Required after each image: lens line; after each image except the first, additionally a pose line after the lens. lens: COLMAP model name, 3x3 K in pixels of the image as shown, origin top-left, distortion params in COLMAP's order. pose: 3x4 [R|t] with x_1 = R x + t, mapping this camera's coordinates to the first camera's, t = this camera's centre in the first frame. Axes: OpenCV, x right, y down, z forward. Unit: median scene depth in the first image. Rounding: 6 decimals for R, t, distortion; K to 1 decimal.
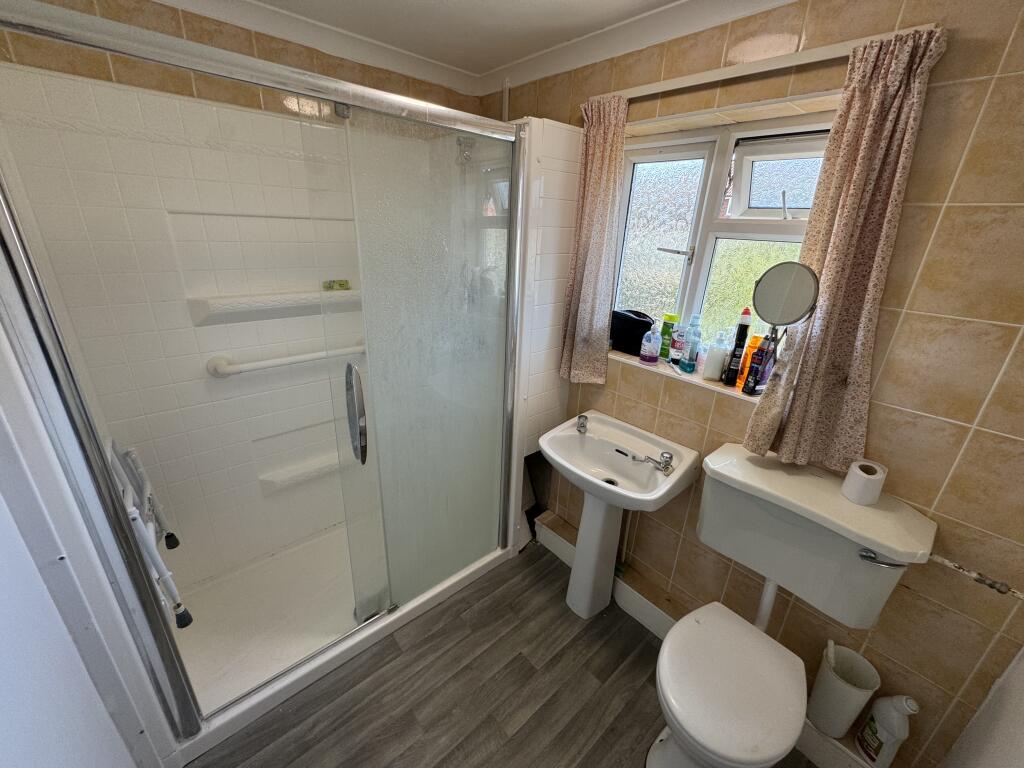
lens RADIAL K [[409.9, 0, 515.1], [0, 409.9, 384.2], [0, 0, 1]] dist [0.003357, 0.000000]
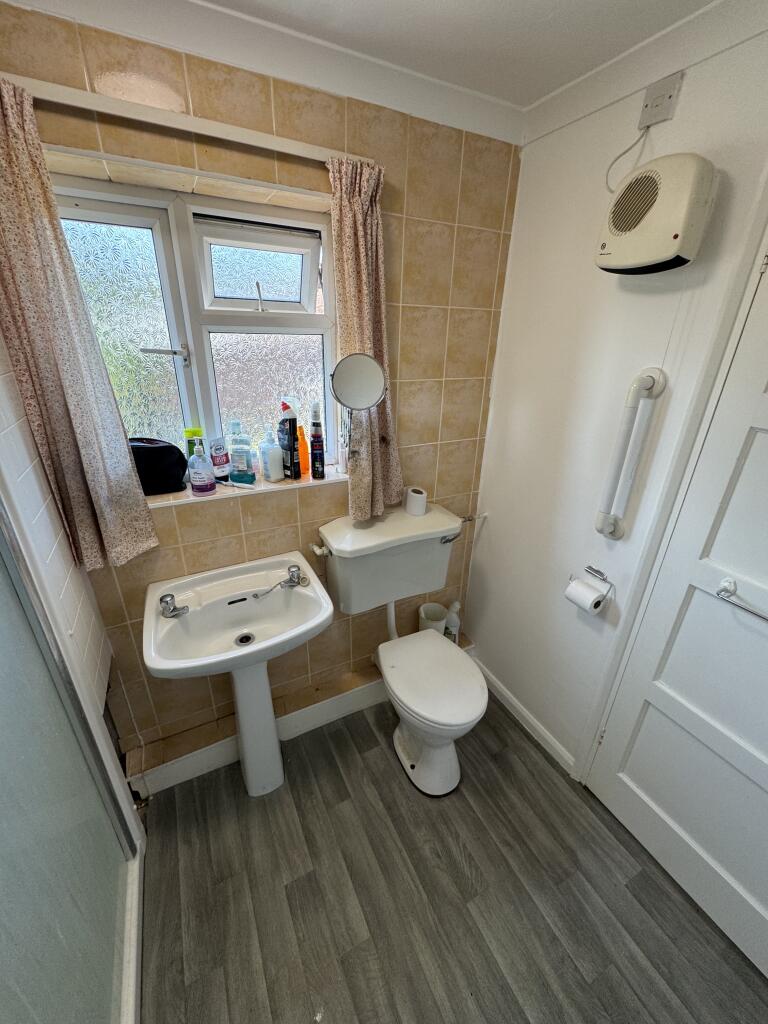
lens RADIAL K [[409.9, 0, 385.6], [0, 409.9, 512.2], [0, 0, 1]] dist [0.003357, 0.000000]
pose [[0.255236, -0.426757, 0.867602, -0.342547], [0.340821, 0.879437, 0.332313, -0.184844], [-0.904818, 0.210878, 0.369912, 0.423310]]
